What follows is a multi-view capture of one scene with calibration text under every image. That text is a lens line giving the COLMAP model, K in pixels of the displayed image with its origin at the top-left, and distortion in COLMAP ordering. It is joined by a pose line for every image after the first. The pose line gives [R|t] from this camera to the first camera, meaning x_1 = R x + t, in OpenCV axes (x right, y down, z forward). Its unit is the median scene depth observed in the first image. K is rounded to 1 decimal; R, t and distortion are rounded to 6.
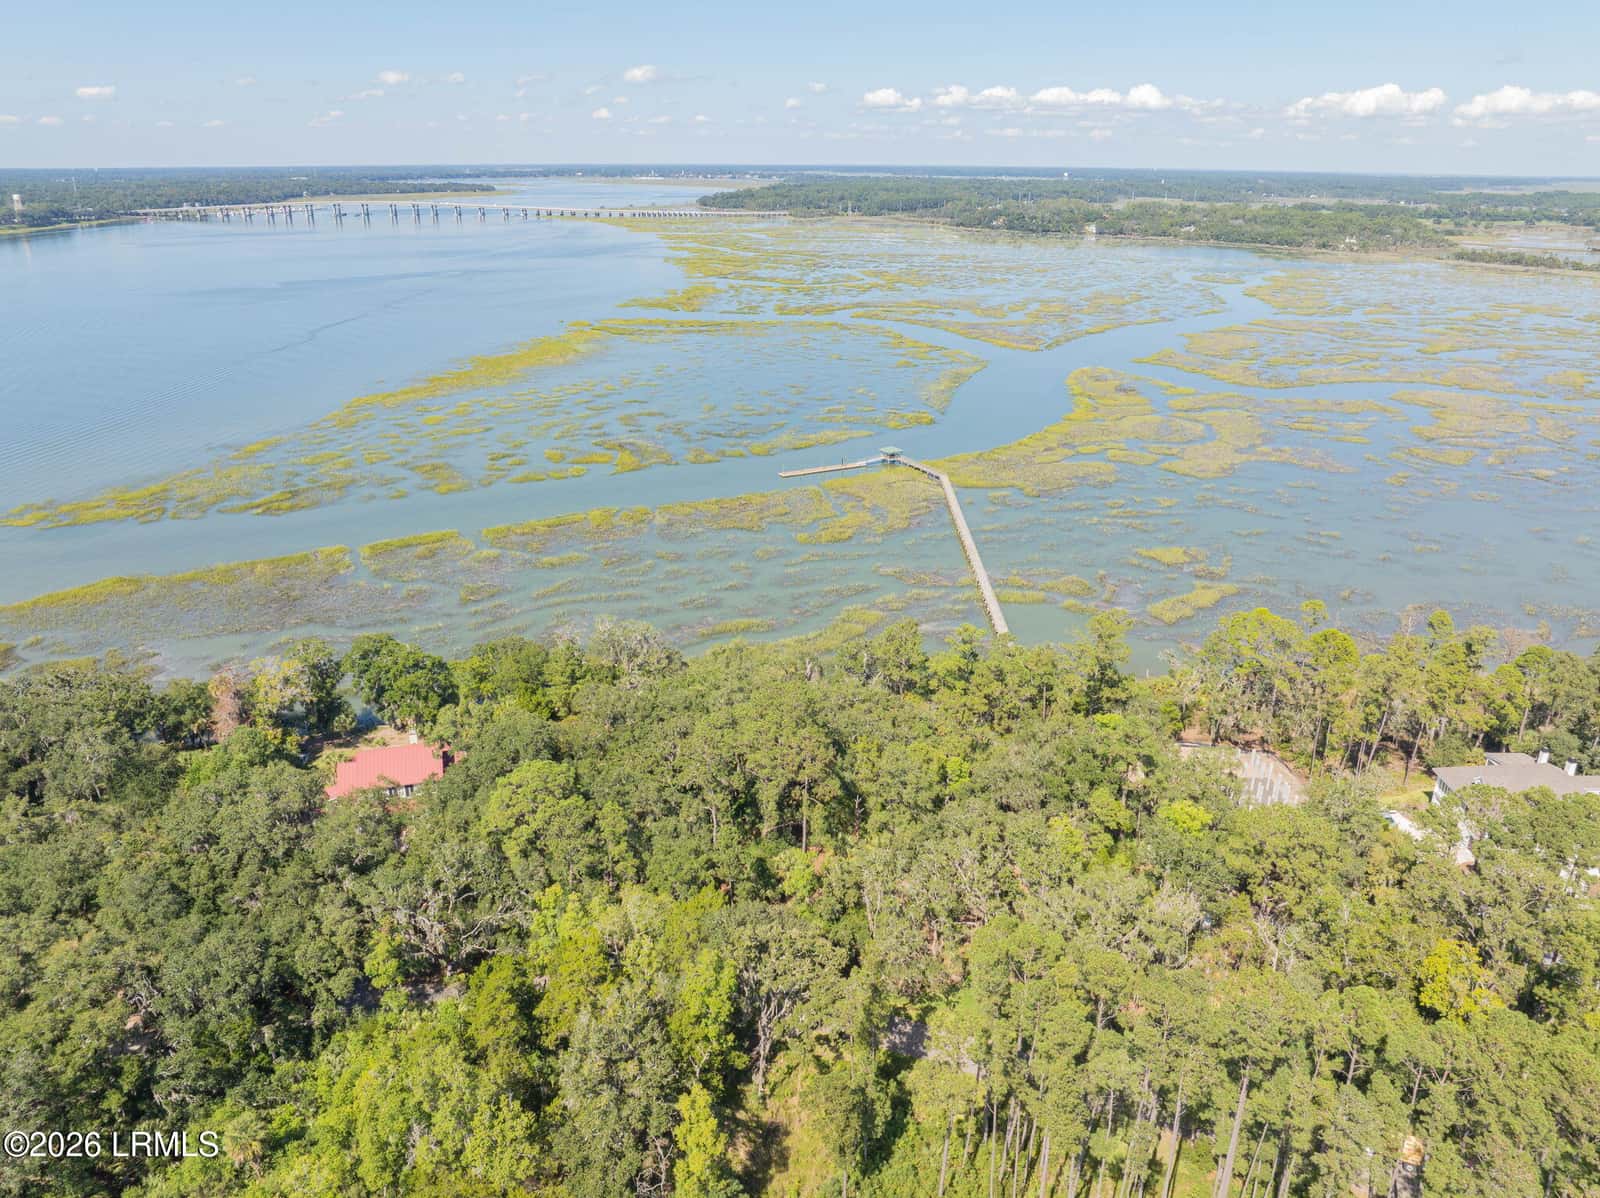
lens RADIAL K [[1125.5, 0, 810.6], [0, 1125.5, 600.9], [0, 0, 1]] dist [-0.051709, 0.019342]
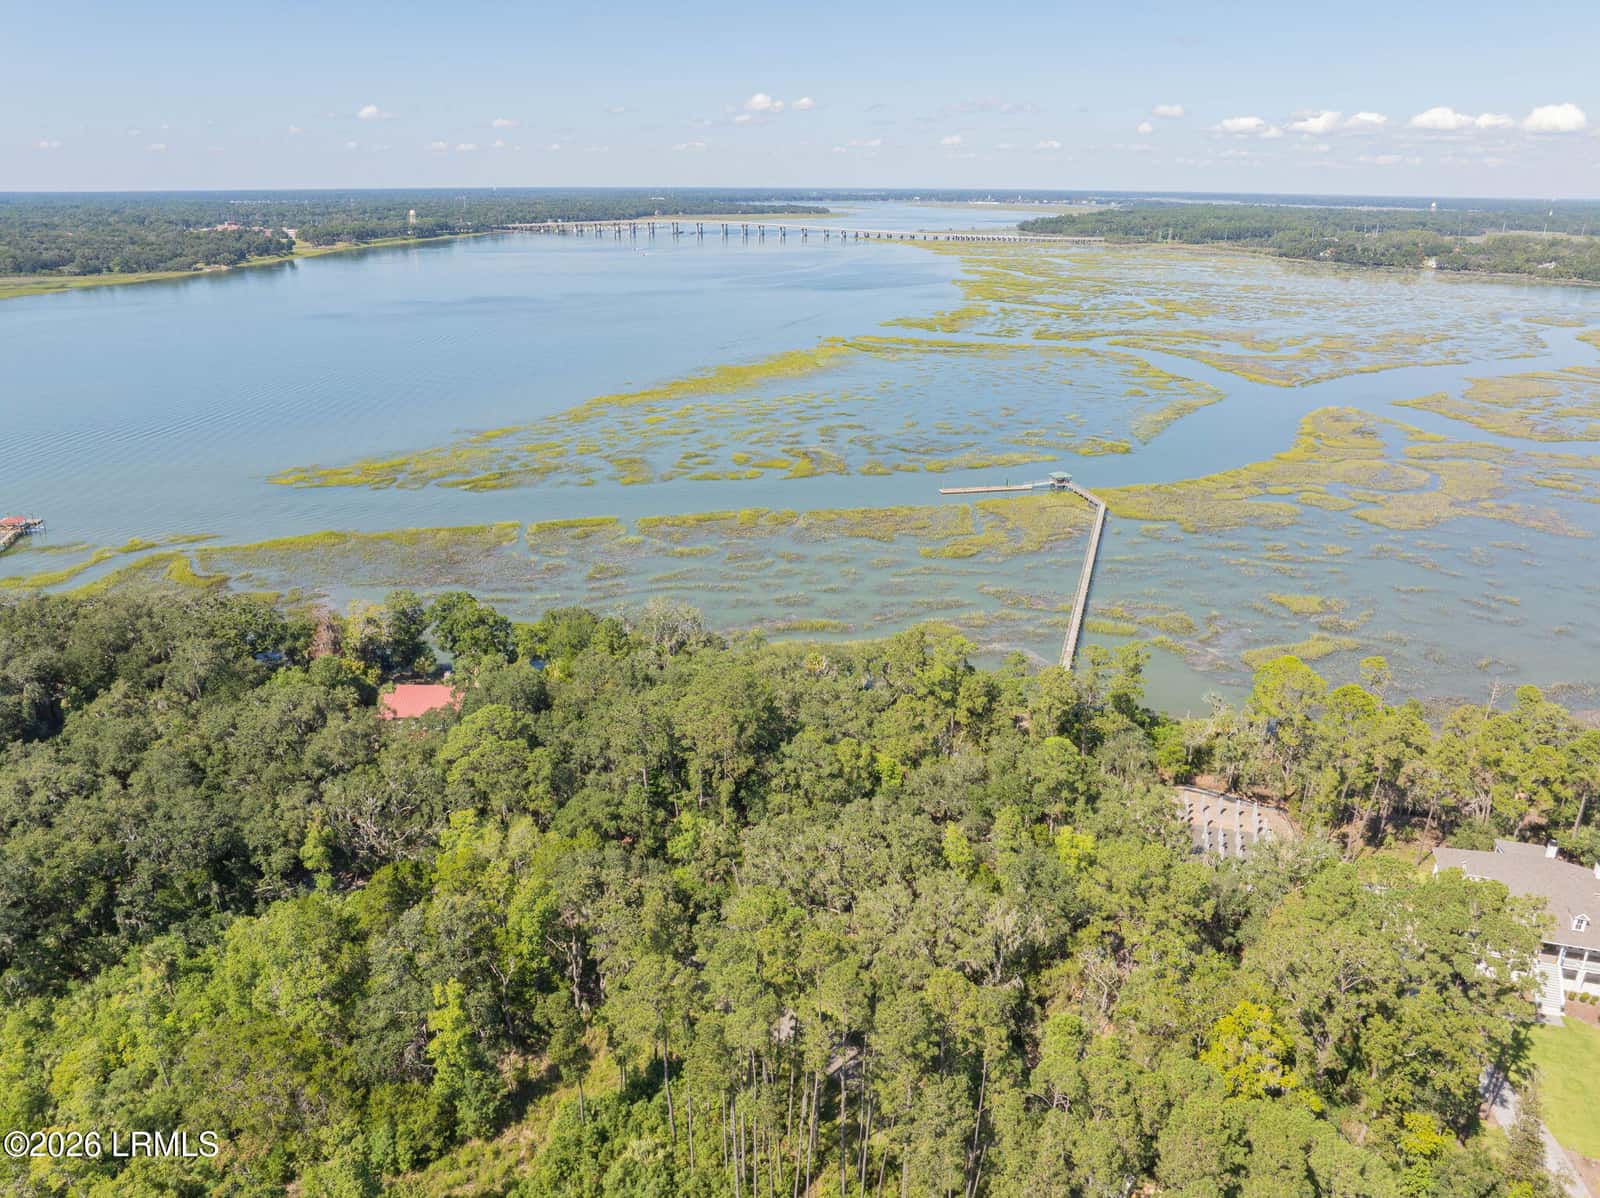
lens RADIAL K [[1125.5, 0, 808.8], [0, 1125.5, 601.9], [0, 0, 1]] dist [-0.051709, 0.019342]
pose [[0.958211, 0.099287, -0.268281, 0.070408], [-0.104381, 0.994526, -0.004756, 0.002272], [0.266340, 0.032561, 0.963329, -0.002479]]
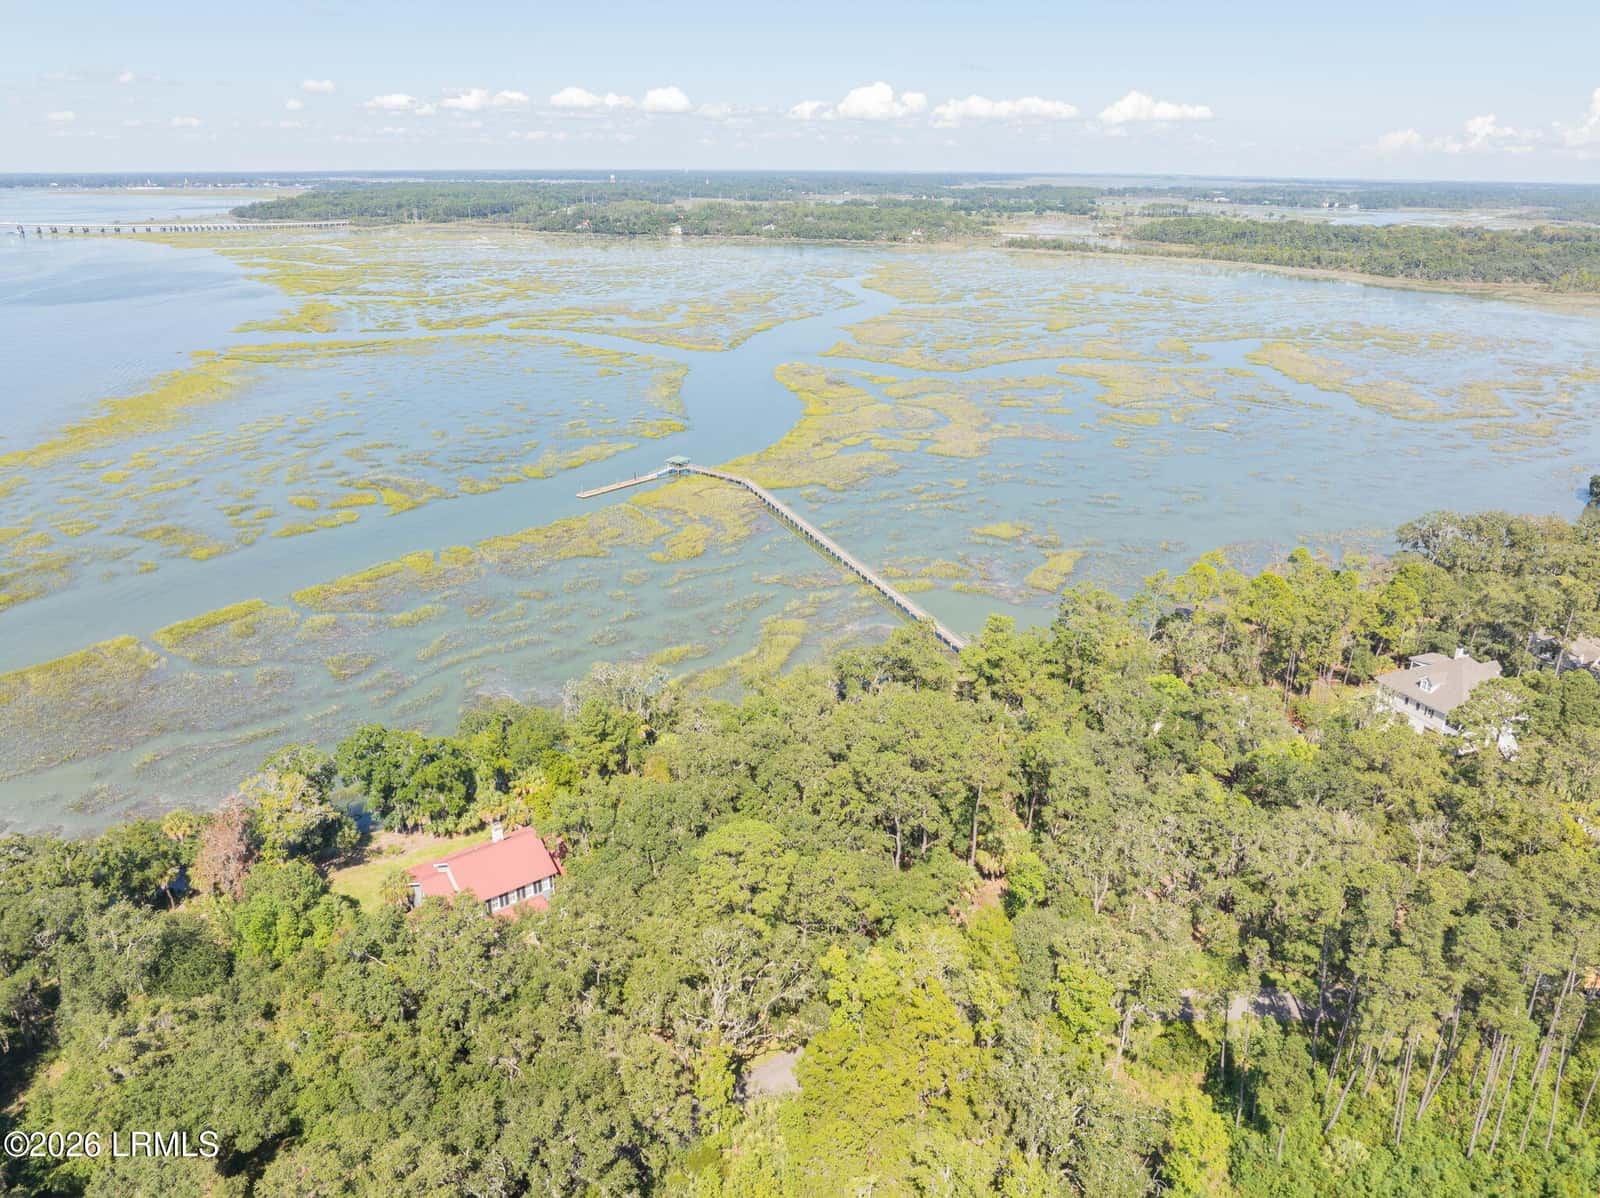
lens RADIAL K [[1125.5, 0, 811.8], [0, 1125.5, 597.1], [0, 0, 1]] dist [-0.051709, 0.019342]
pose [[0.923834, -0.136647, 0.357572, -0.097735], [0.138485, 0.990150, 0.020596, -0.010065], [-0.356865, 0.030491, 0.933658, 0.023924]]
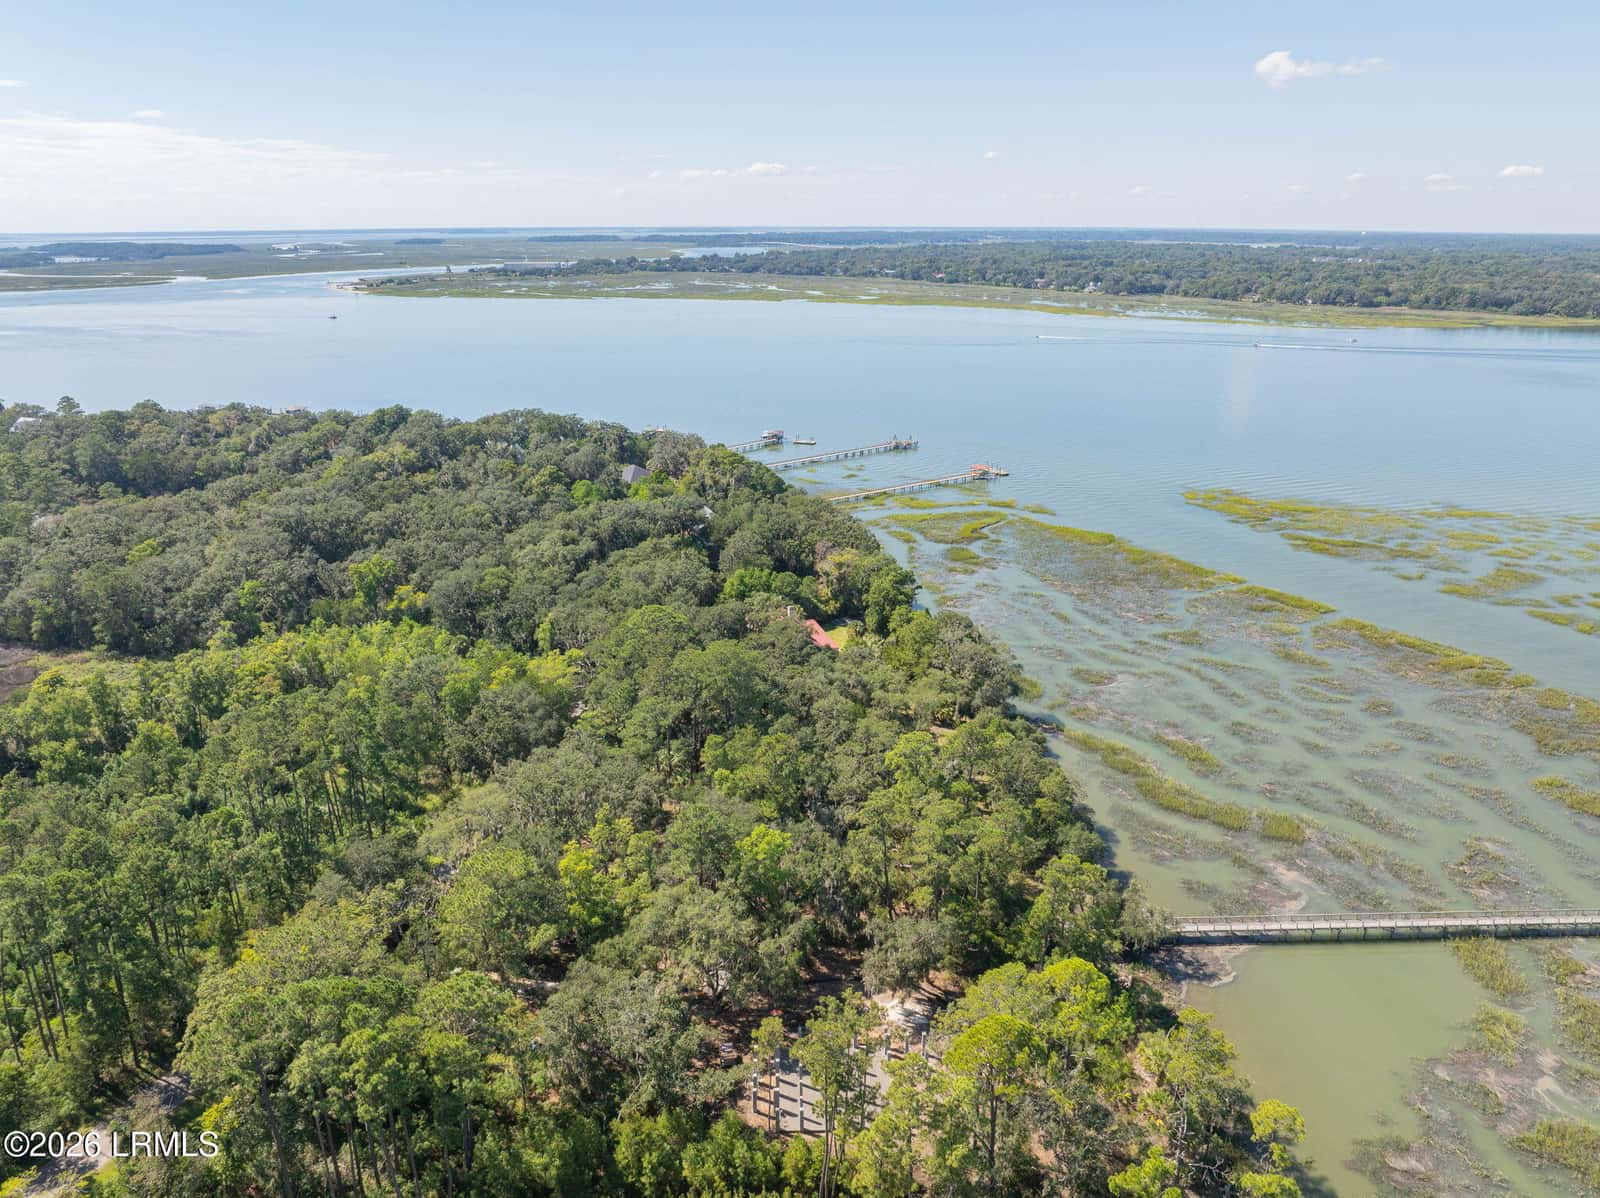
lens RADIAL K [[1125.5, 0, 810.7], [0, 1125.5, 592.1], [0, 0, 1]] dist [-0.051709, 0.019342]
pose [[0.023316, 0.308122, -0.951061, 0.240170], [-0.366840, 0.887597, 0.278568, -0.074218], [0.929992, 0.342392, 0.133726, 0.191968]]
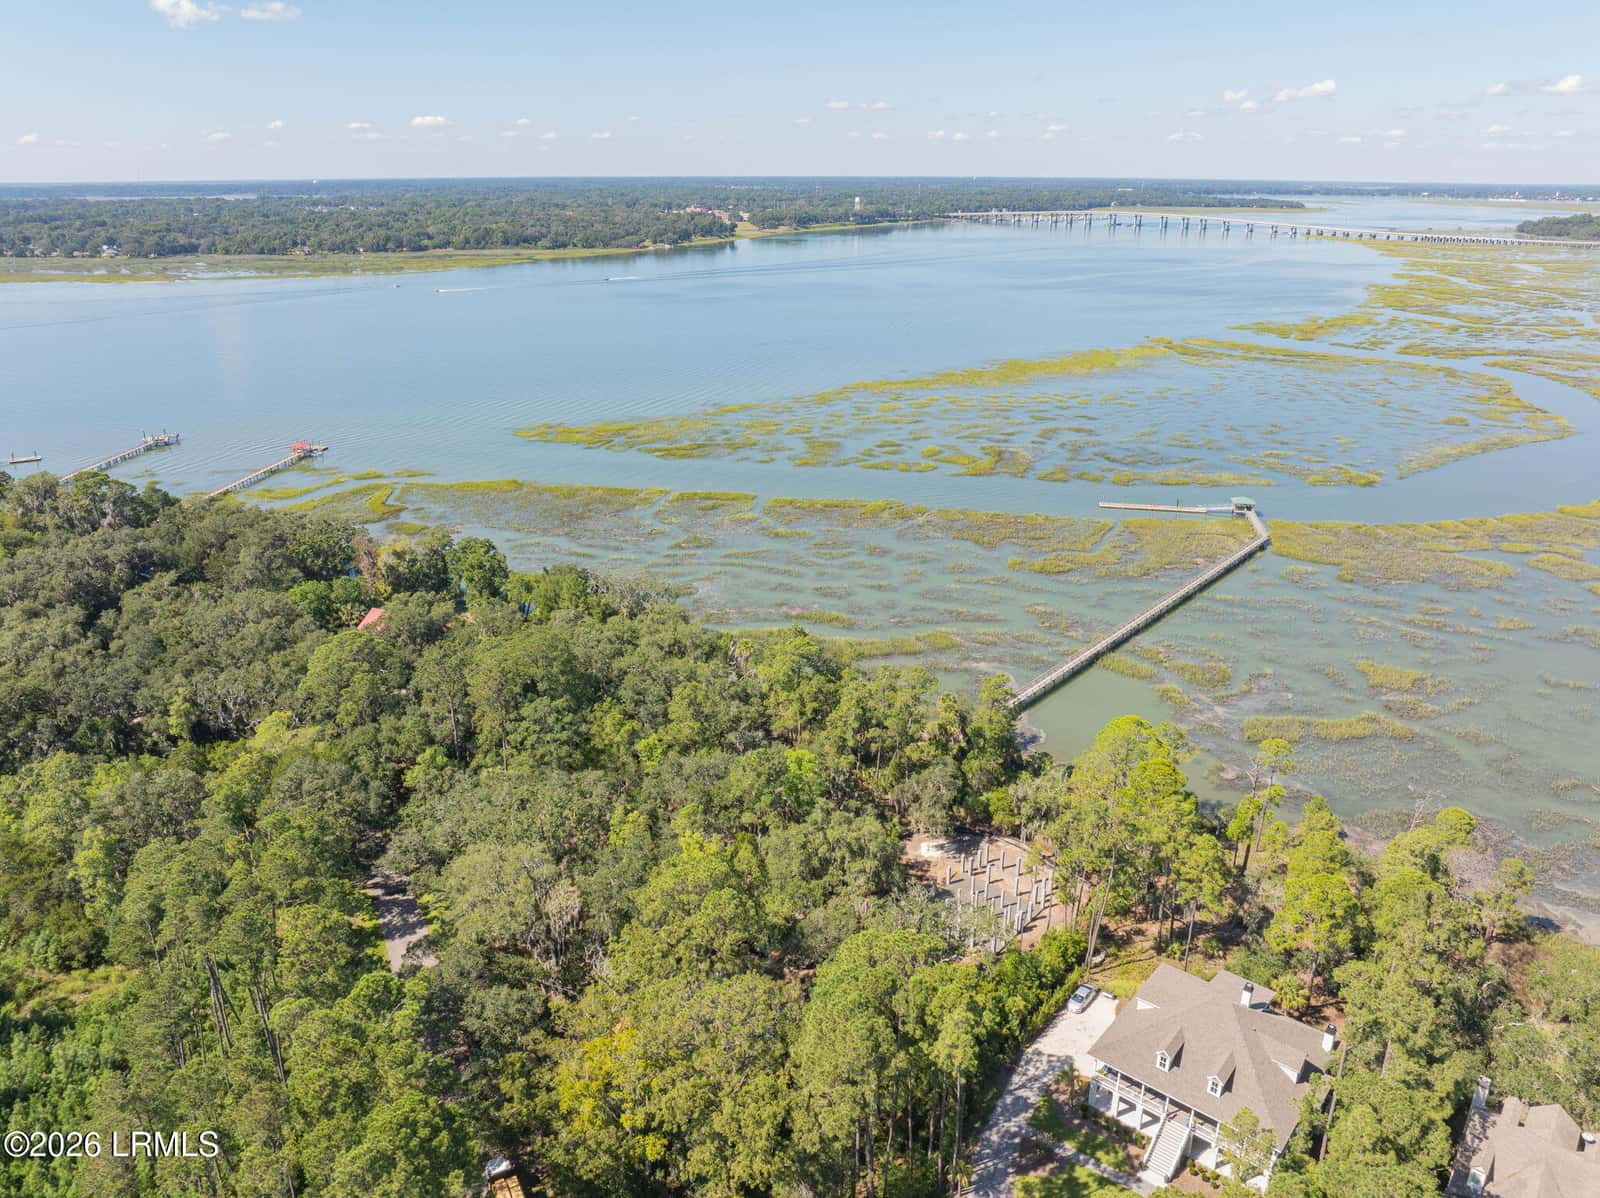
lens RADIAL K [[1125.5, 0, 807.1], [0, 1125.5, 602.9], [0, 0, 1]] dist [-0.051709, 0.019342]
pose [[0.766388, 0.226497, -0.601123, 0.184827], [-0.232443, 0.970146, 0.069192, -0.019735], [0.598848, 0.086699, 0.796156, 0.054471]]
